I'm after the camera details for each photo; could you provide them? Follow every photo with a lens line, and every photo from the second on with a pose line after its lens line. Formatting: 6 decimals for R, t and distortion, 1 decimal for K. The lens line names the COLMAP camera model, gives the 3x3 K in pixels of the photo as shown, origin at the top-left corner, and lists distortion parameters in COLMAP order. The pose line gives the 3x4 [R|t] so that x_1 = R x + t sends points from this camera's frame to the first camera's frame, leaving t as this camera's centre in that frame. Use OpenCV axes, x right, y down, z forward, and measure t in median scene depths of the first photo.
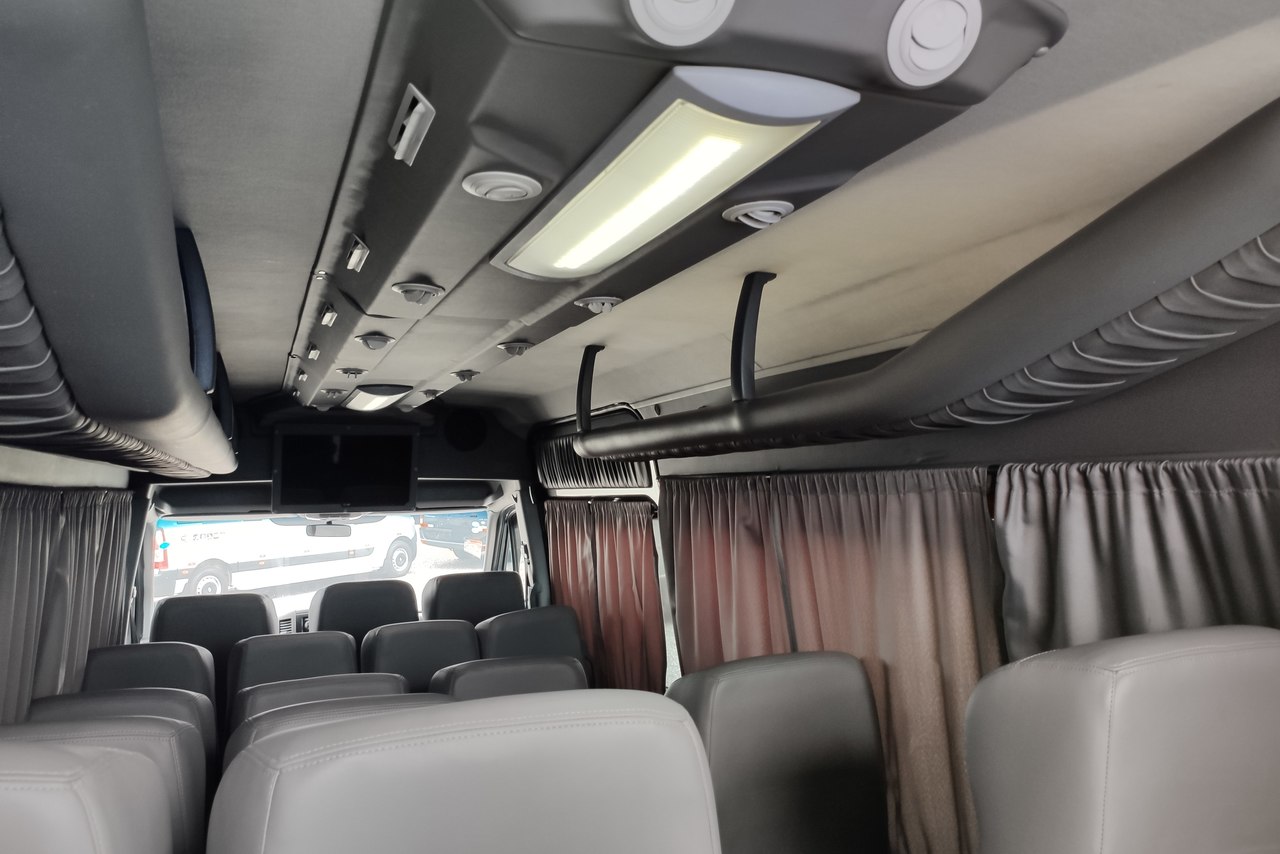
lens RADIAL K [[982.8, 0, 645.4], [0, 982.8, 428.8], [0, 0, 1]] dist [0.077792, -0.110214]
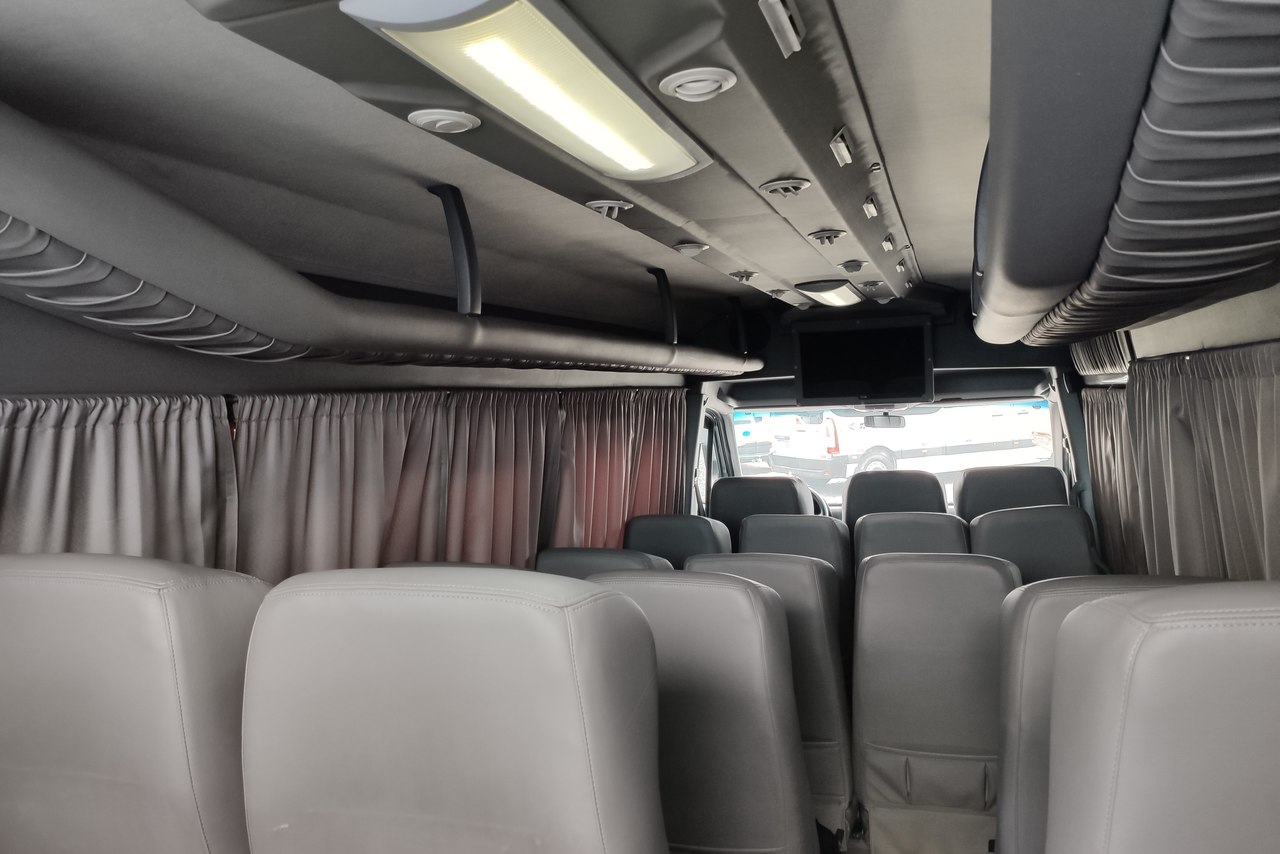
lens RADIAL K [[982.8, 0, 645.4], [0, 982.8, 428.8], [0, 0, 1]] dist [0.077792, -0.110214]
pose [[0.761173, 0.005916, -0.648522, 0.184266], [0.066493, 0.993977, 0.087110, 0.004423], [0.645132, -0.109428, 0.756195, 0.064561]]
